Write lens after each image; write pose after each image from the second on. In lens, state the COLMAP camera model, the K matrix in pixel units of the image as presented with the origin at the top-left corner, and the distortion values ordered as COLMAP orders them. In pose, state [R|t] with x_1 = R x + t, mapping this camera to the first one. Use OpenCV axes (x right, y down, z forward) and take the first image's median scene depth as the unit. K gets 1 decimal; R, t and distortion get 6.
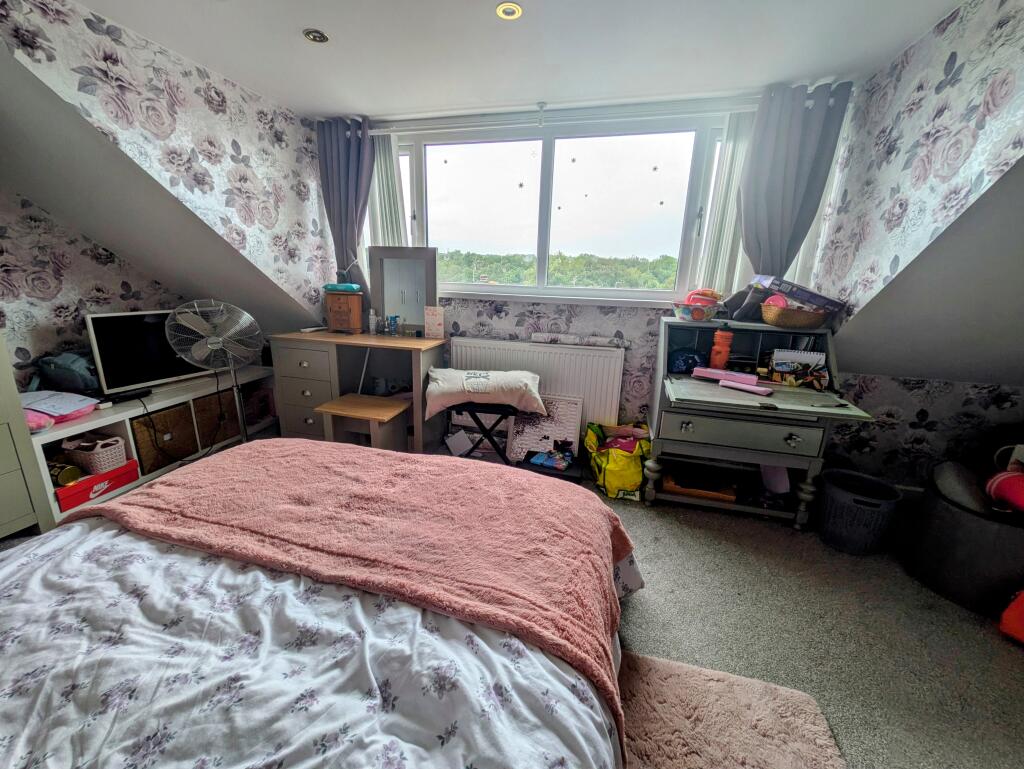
lens RADIAL K [[405.1, 0, 510.3], [0, 405.1, 384.7], [0, 0, 1]] dist [-0.000717, -0.000525]
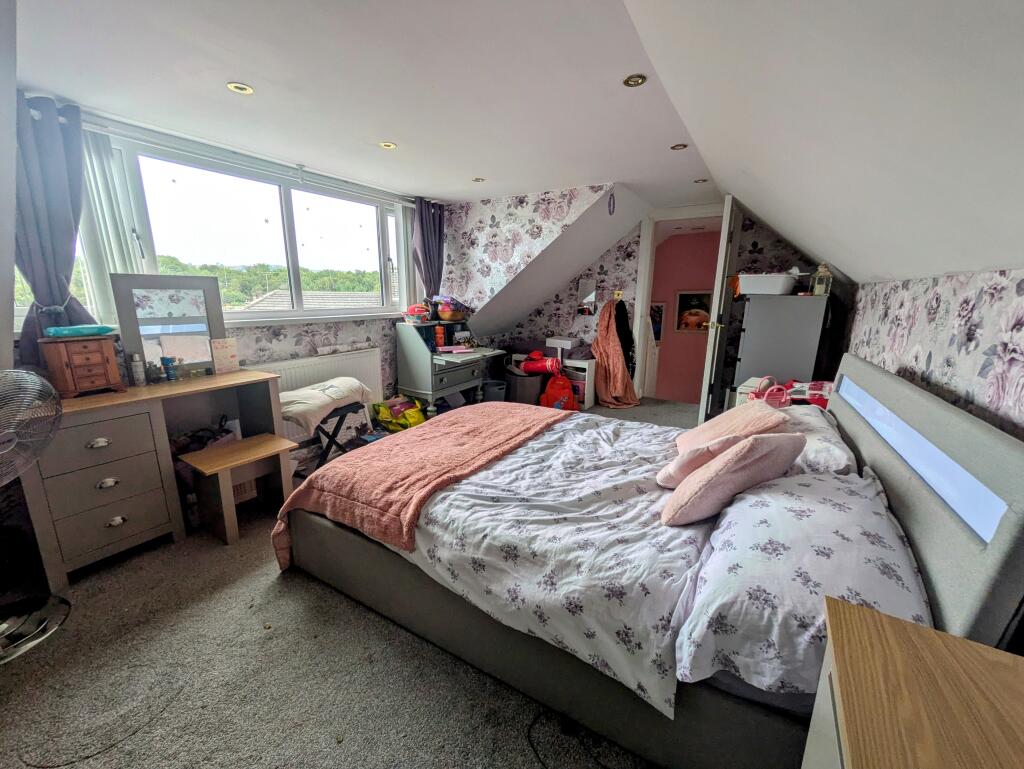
lens RADIAL K [[405.1, 0, 510.3], [0, 405.1, 384.7], [0, 0, 1]] dist [-0.000717, -0.000525]
pose [[0.287782, -0.241237, 0.926815, -0.961943], [0.250934, 0.952938, 0.170120, -0.090377], [-0.924237, 0.183612, 0.334773, 0.098868]]
